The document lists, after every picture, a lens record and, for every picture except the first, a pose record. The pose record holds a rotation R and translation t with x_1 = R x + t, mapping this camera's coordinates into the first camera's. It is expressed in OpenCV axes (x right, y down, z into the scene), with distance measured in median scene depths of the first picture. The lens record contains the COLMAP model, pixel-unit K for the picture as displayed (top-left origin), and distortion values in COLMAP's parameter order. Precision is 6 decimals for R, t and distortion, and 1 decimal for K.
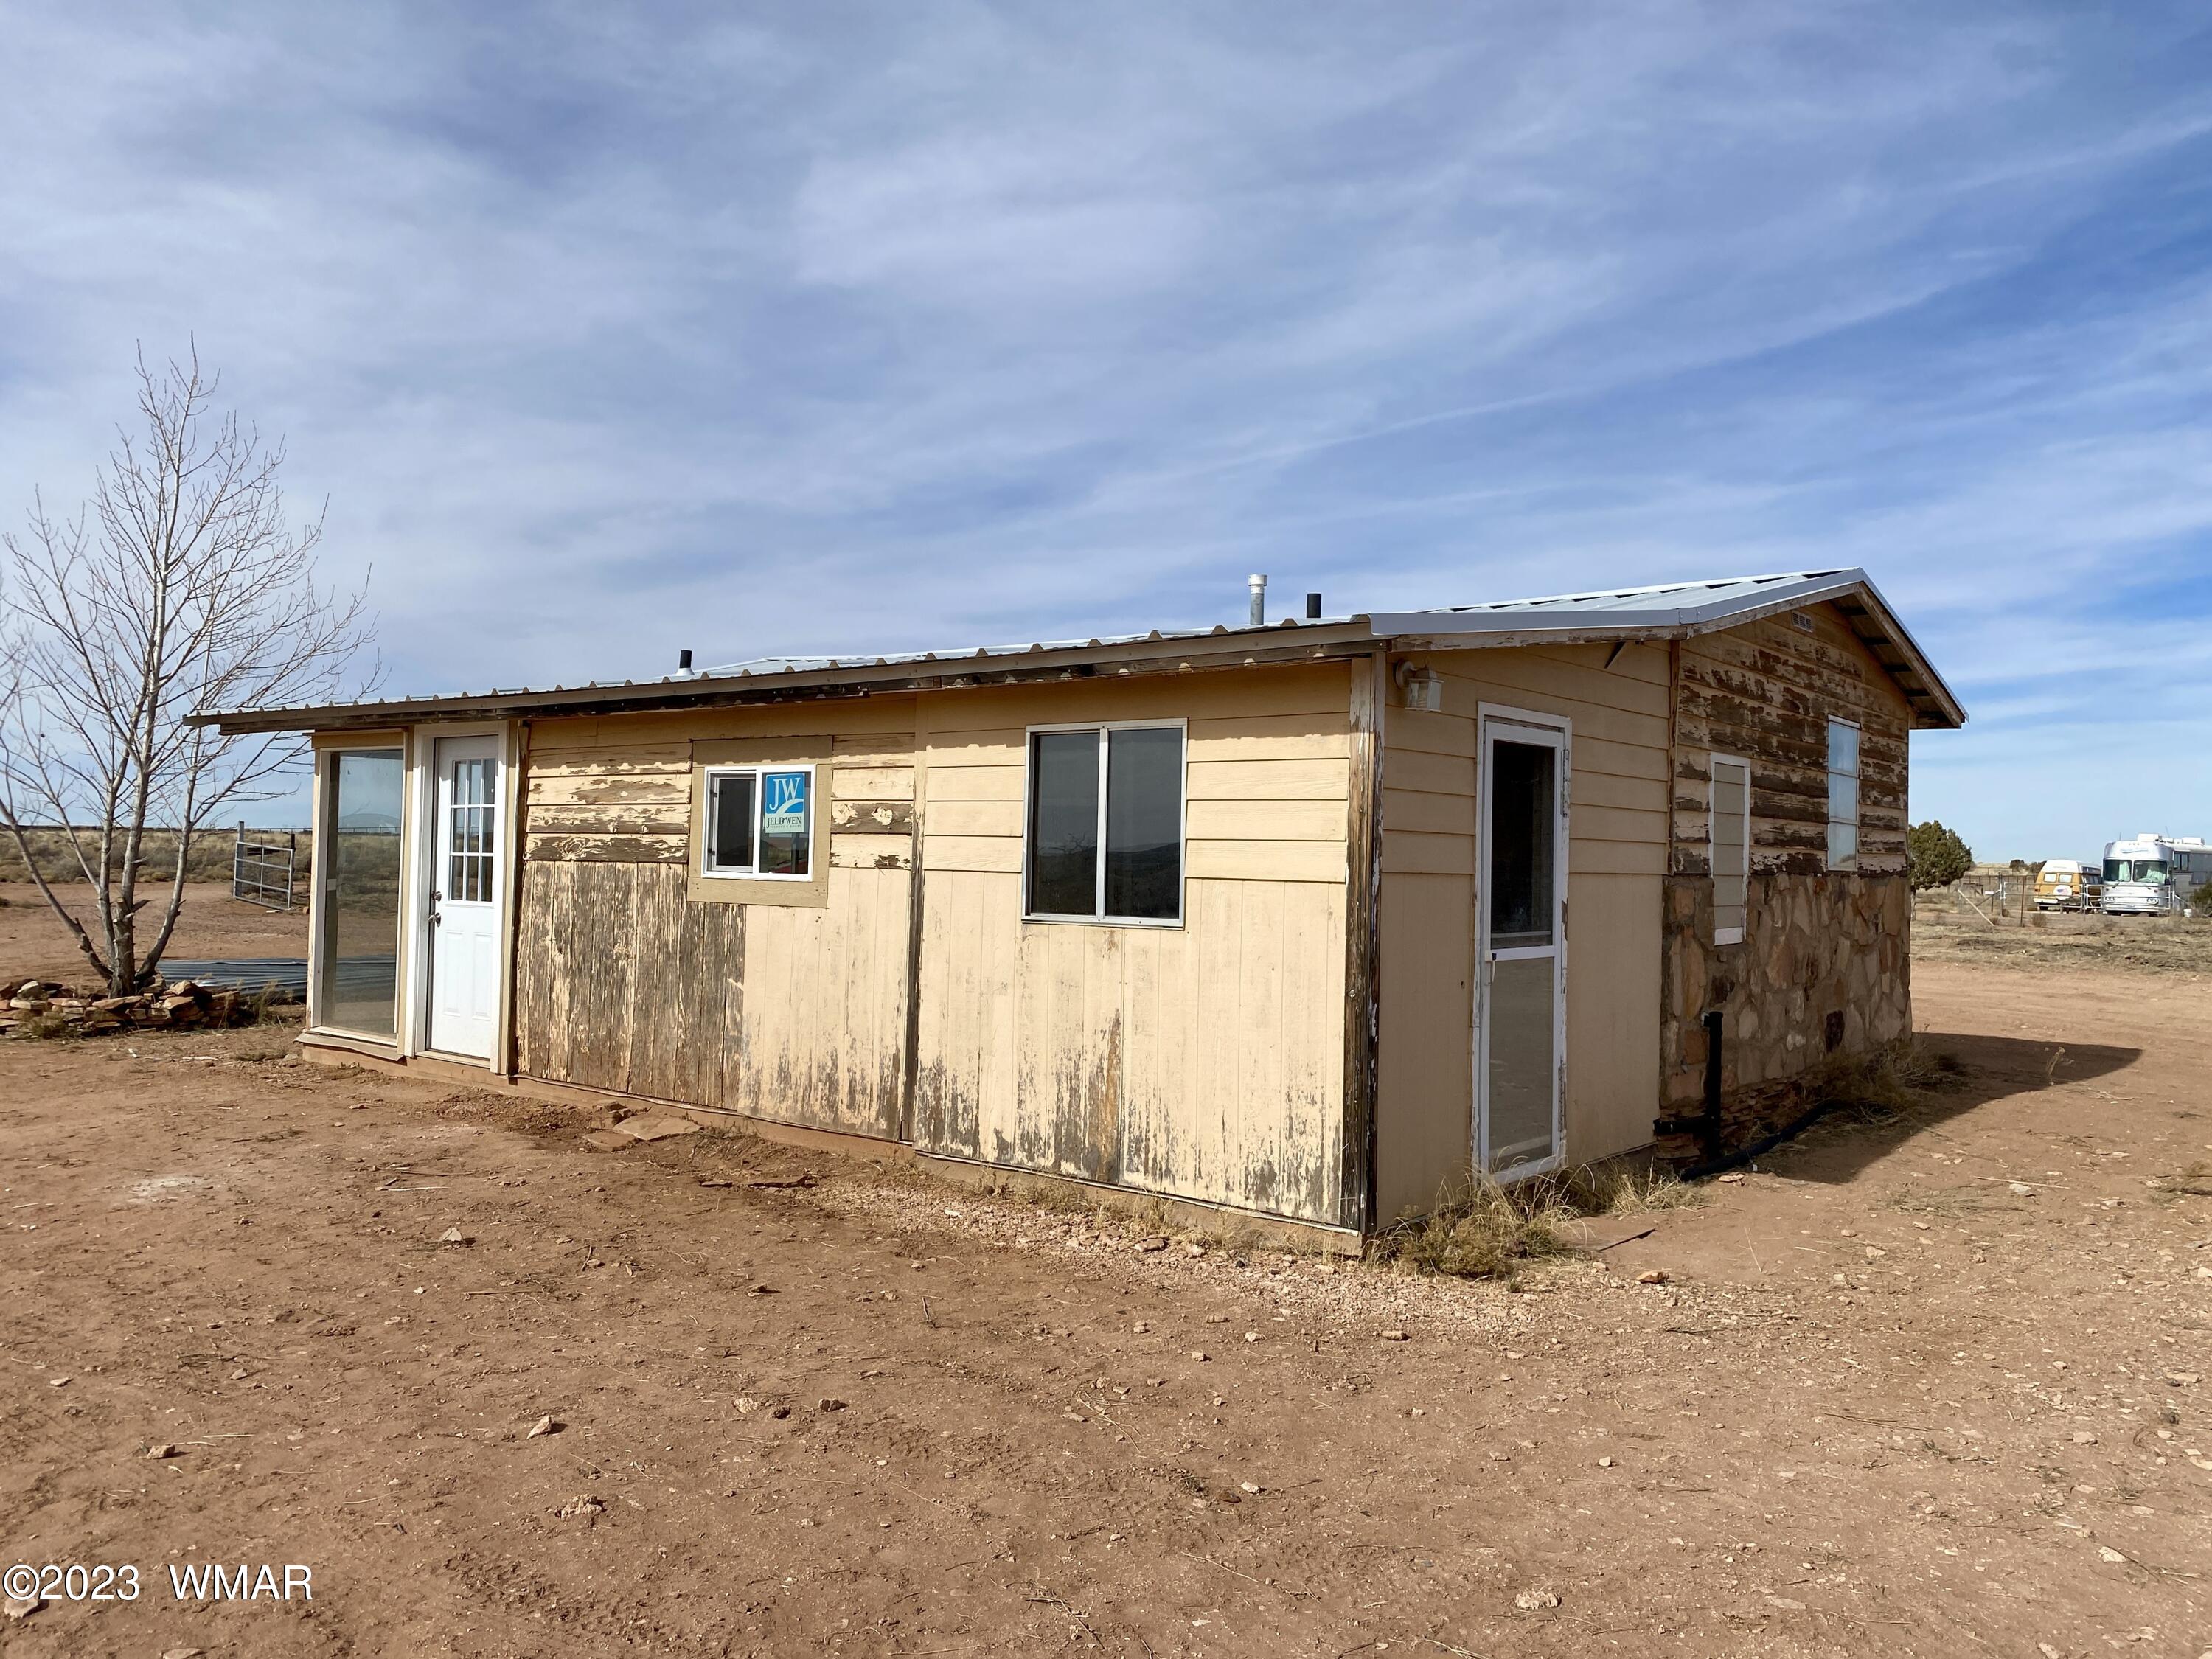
lens RADIAL K [[1673.6, 0, 1106.0], [0, 1673.6, 829.5], [0, 0, 1]] dist [0.127260, -0.126568]
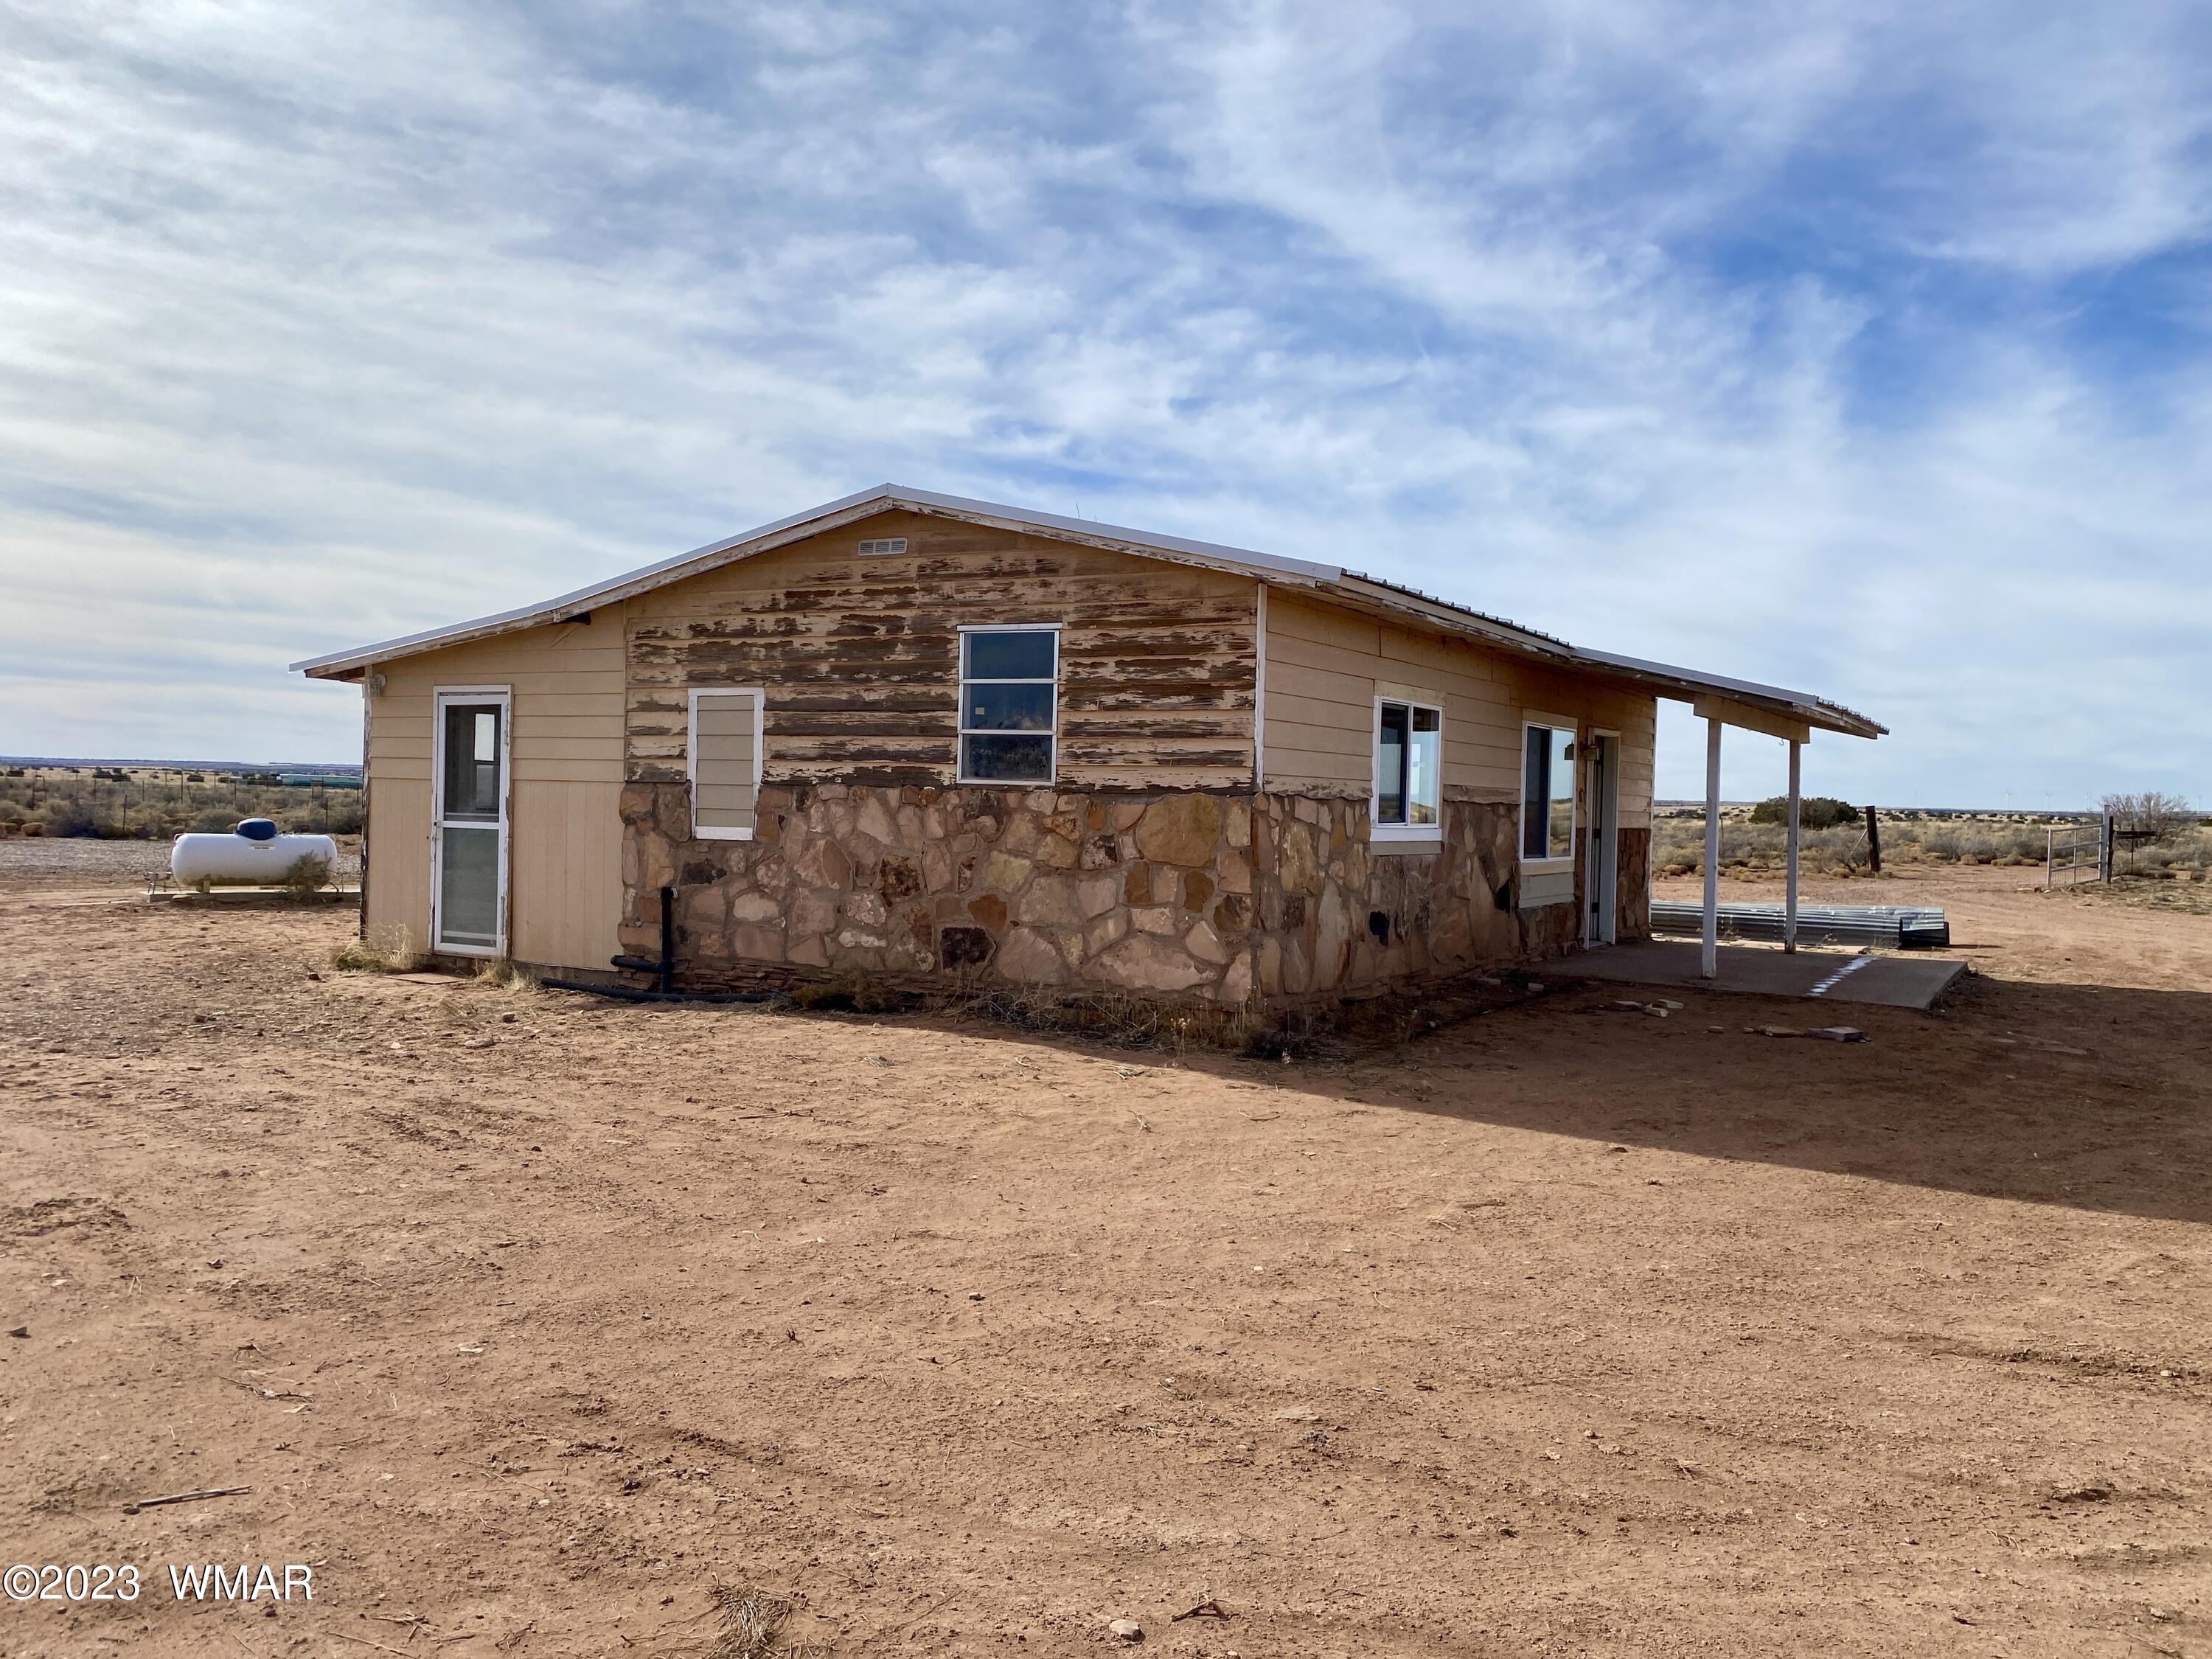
lens RADIAL K [[1673.6, 0, 1106.0], [0, 1673.6, 829.5], [0, 0, 1]] dist [0.127260, -0.126568]
pose [[0.138408, 0.003915, -0.990368, 1.753648], [-0.003329, 0.999988, 0.003487, 0.058801], [0.990370, 0.002814, 0.138420, 1.192252]]
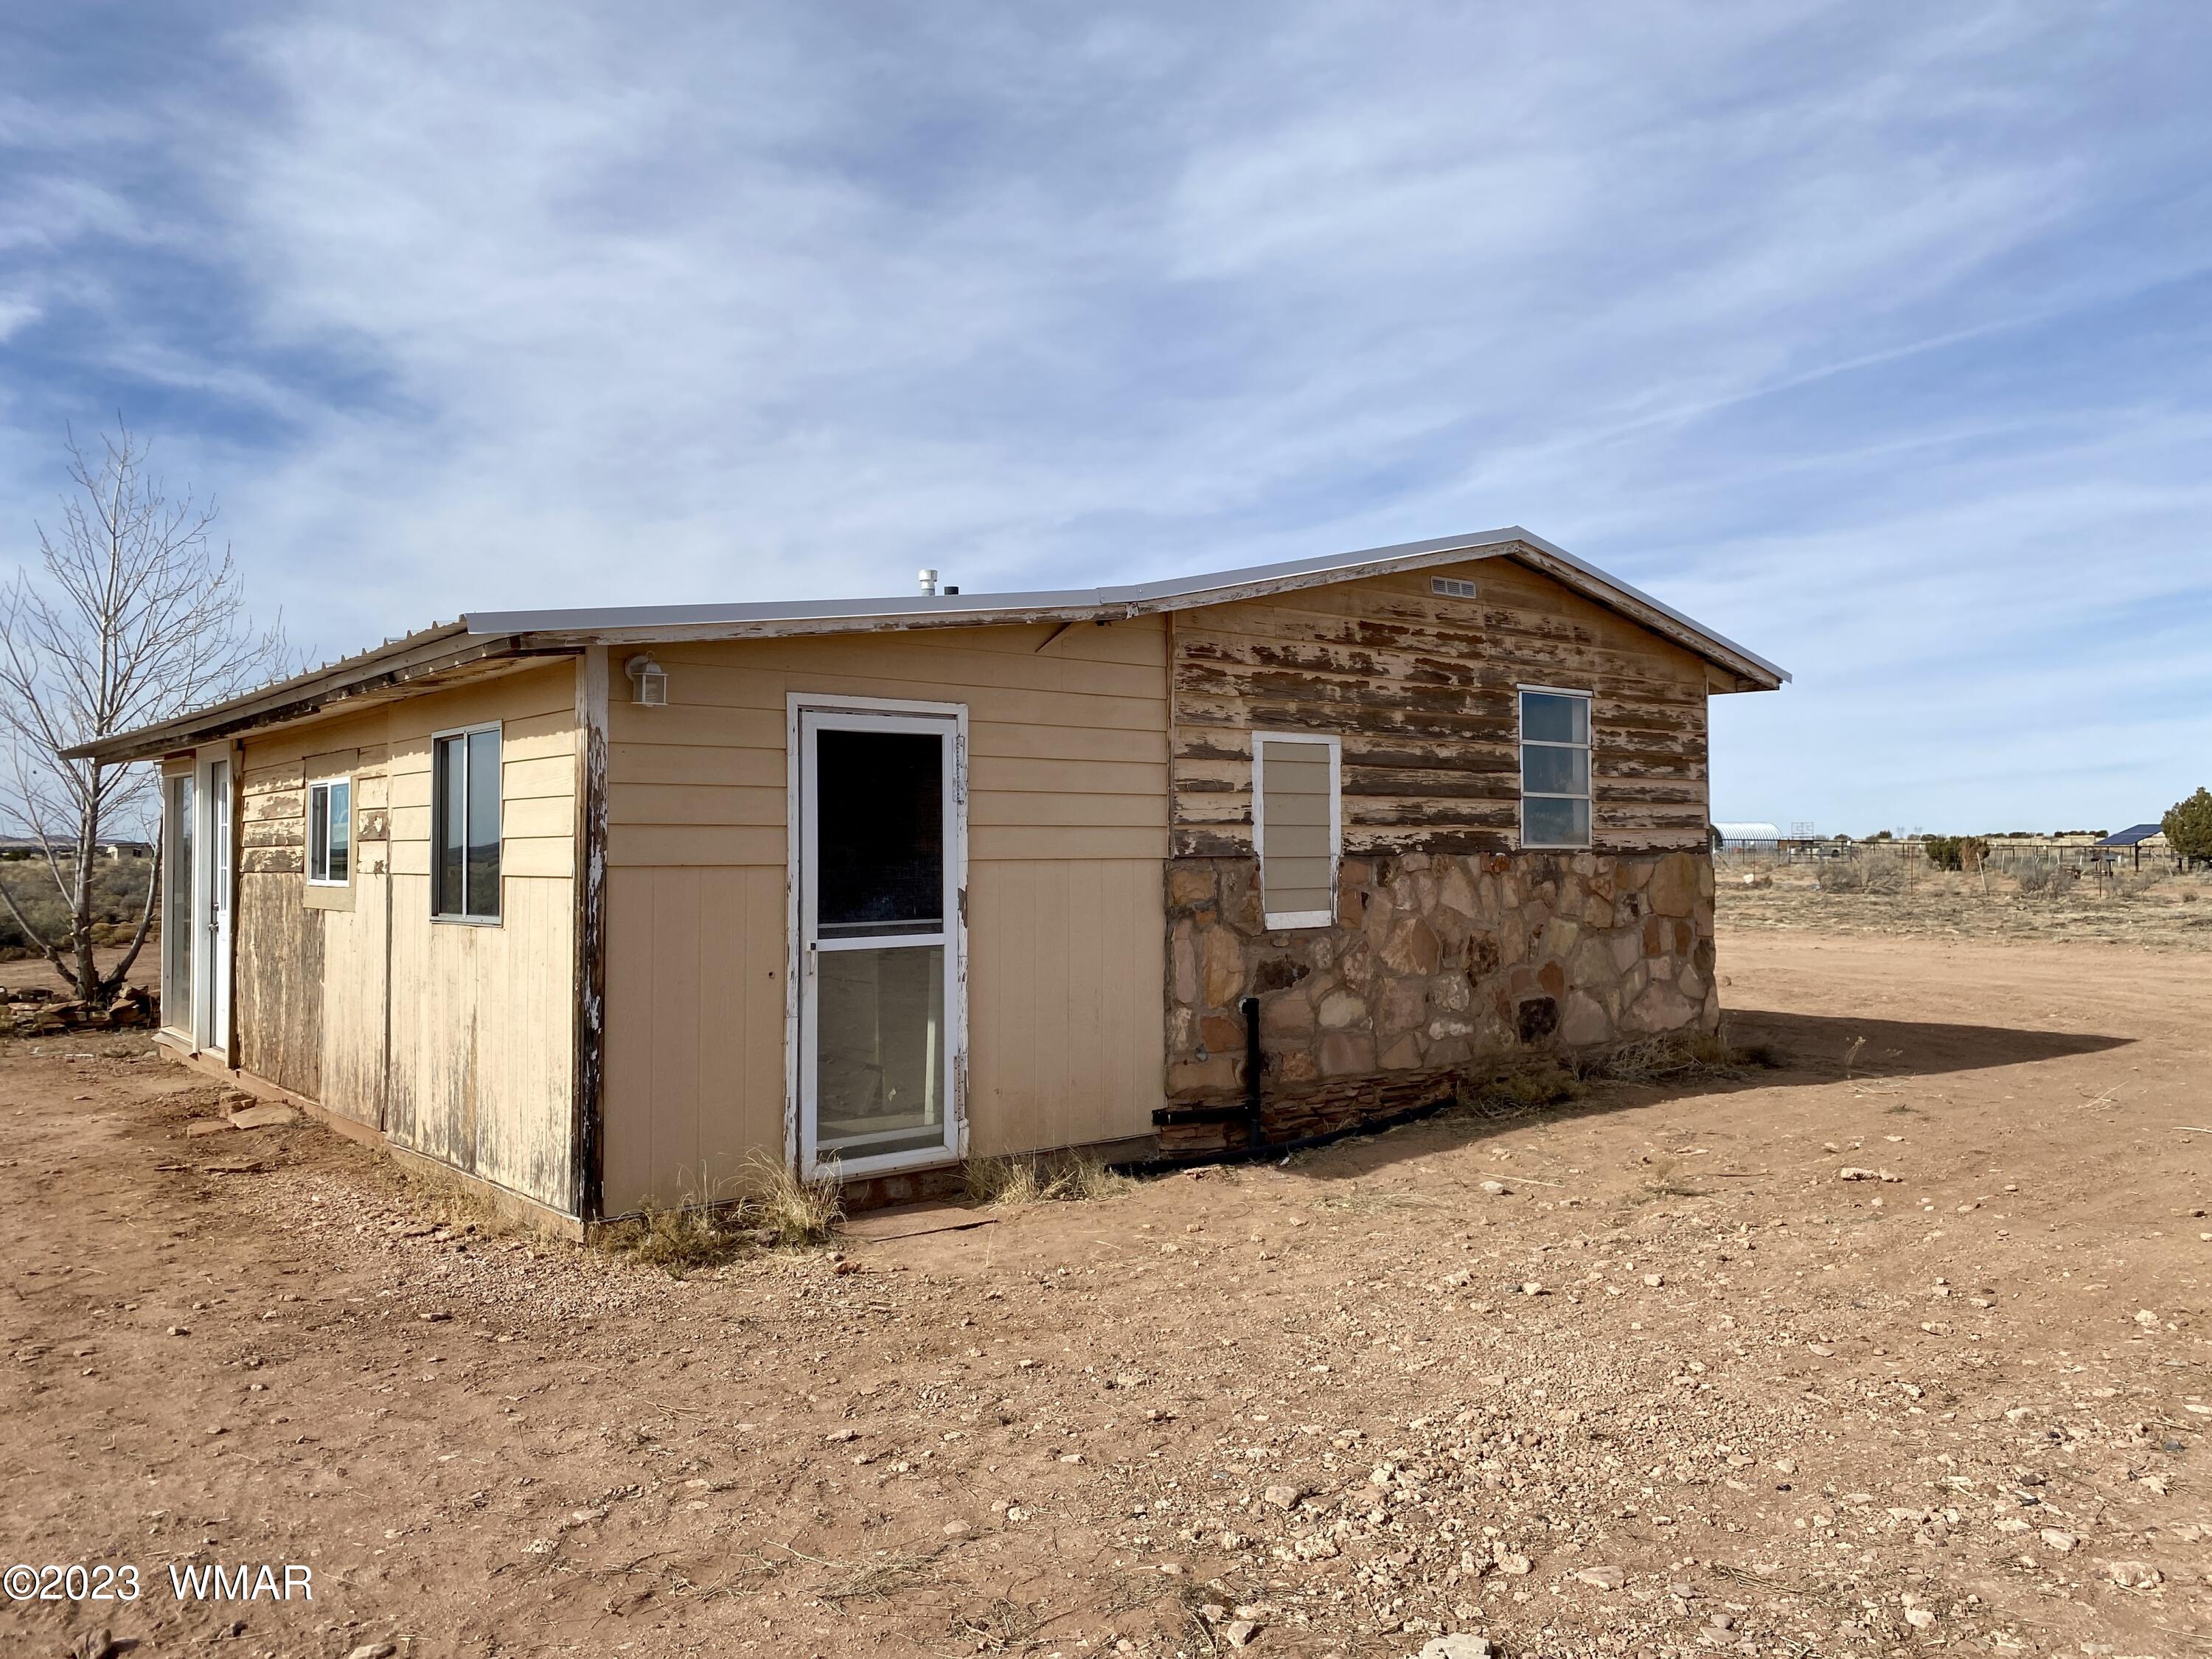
lens RADIAL K [[1673.6, 0, 1106.0], [0, 1673.6, 829.5], [0, 0, 1]] dist [0.127260, -0.126568]
pose [[0.976118, -0.029598, -0.215217, 0.501713], [0.029725, 0.999555, -0.002647, 0.011196], [0.215200, -0.003814, 0.976563, 0.049140]]
